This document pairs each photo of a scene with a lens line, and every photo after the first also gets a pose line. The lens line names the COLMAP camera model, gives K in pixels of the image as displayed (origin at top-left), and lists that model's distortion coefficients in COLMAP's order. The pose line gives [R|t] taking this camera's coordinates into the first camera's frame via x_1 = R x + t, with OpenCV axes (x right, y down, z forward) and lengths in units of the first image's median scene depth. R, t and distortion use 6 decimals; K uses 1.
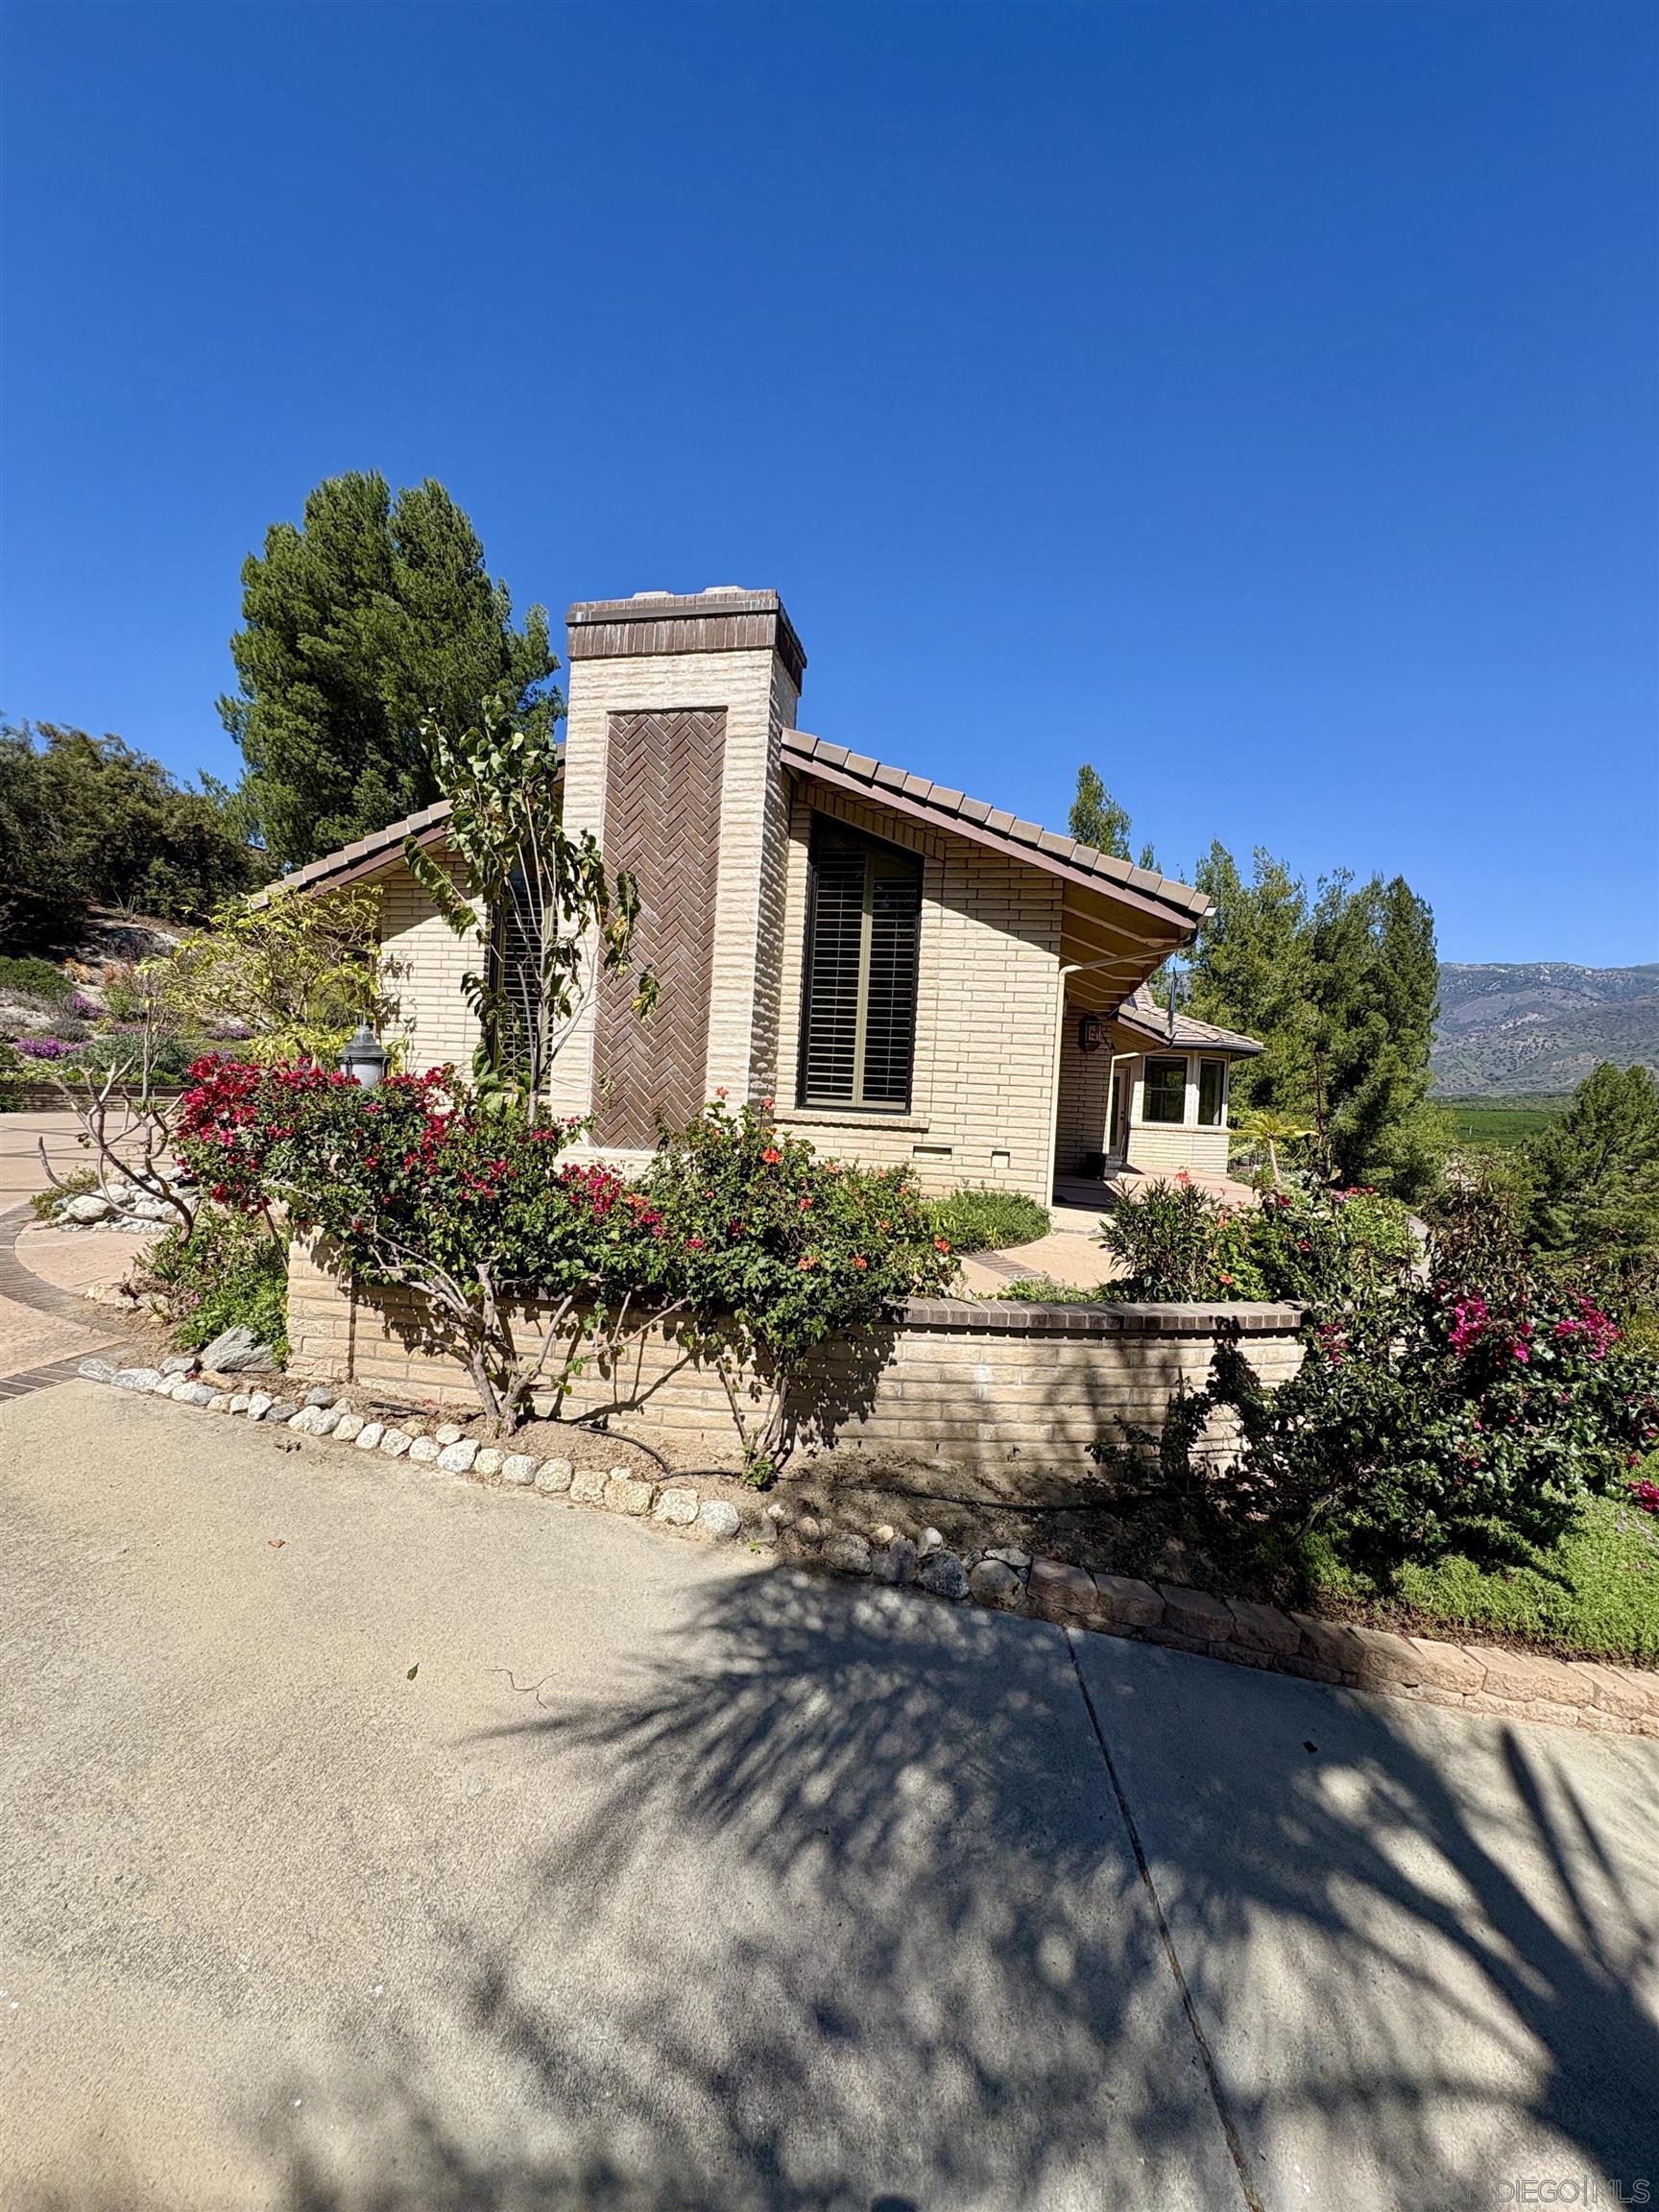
lens RADIAL K [[886.9, 0, 830.3], [0, 886.9, 1104.2], [0, 0, 1]] dist [0.001037, 0.000012]
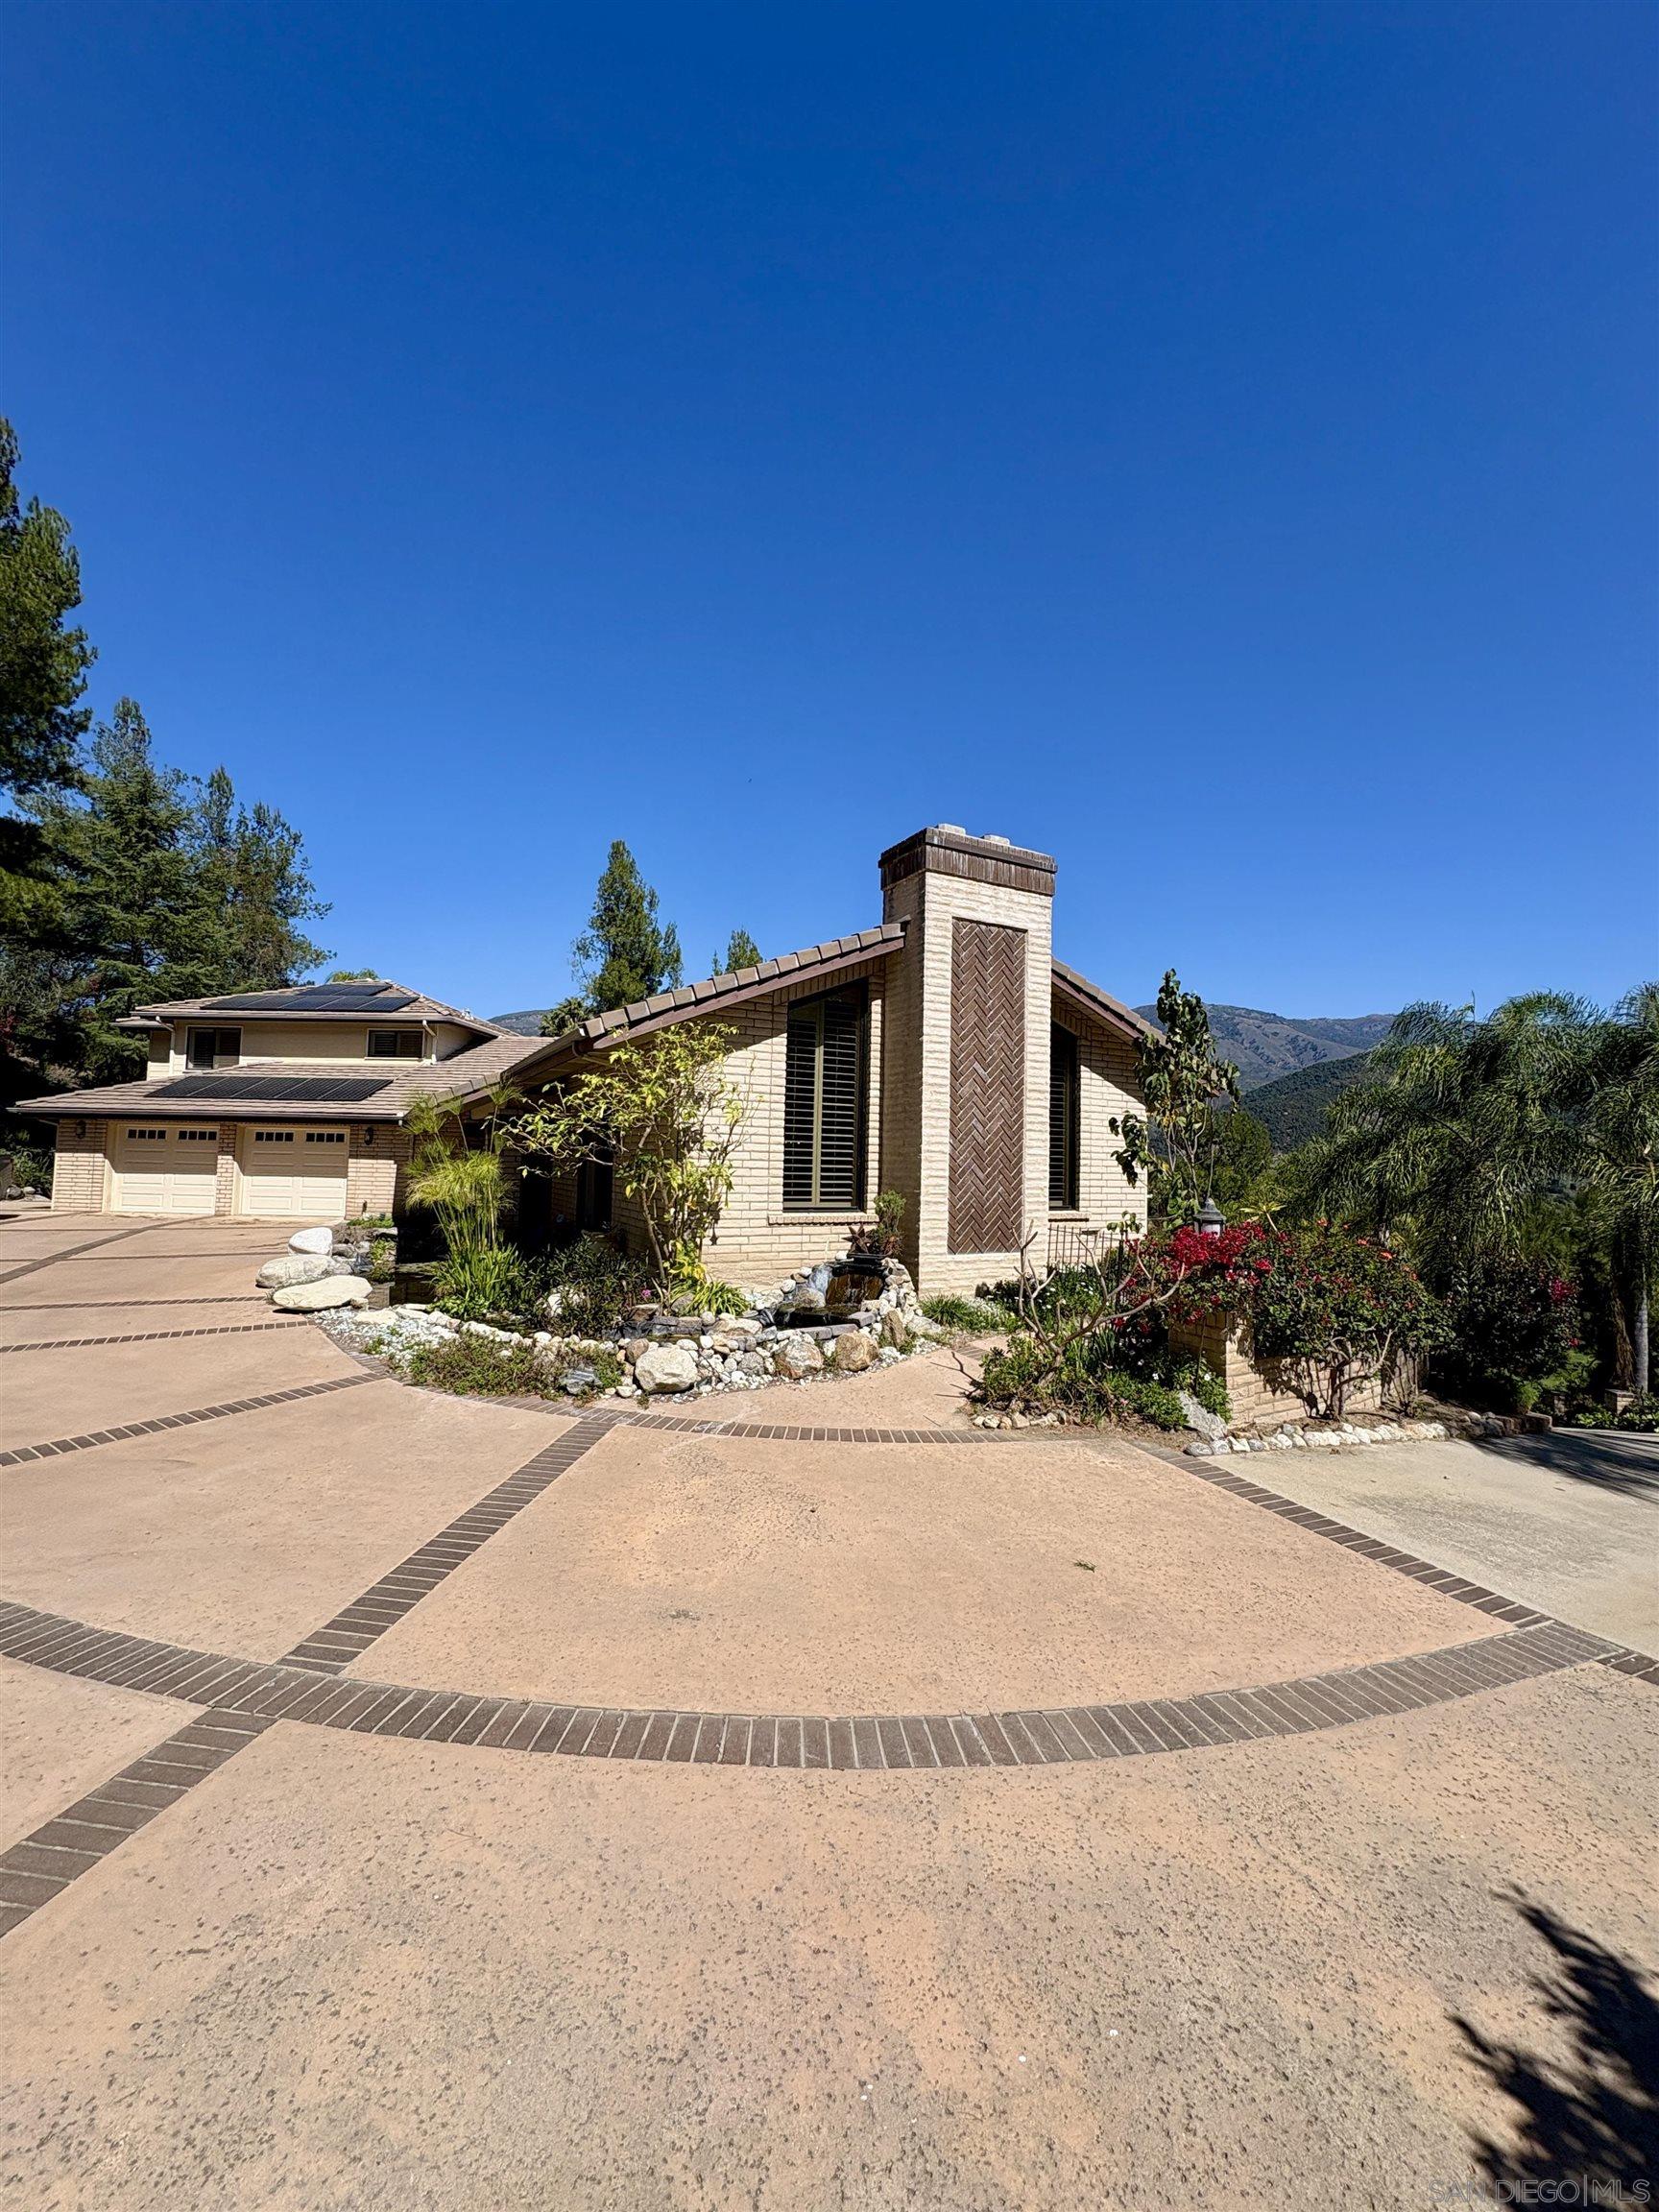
lens RADIAL K [[886.9, 0, 832.1], [0, 886.9, 1105.9], [0, 0, 1]] dist [0.001037, 0.000012]
pose [[0.762846, 0.004241, 0.646567, -1.189780], [0.020503, 0.999317, -0.030745, -0.125637], [-0.646255, 0.036710, 0.762238, 0.131574]]
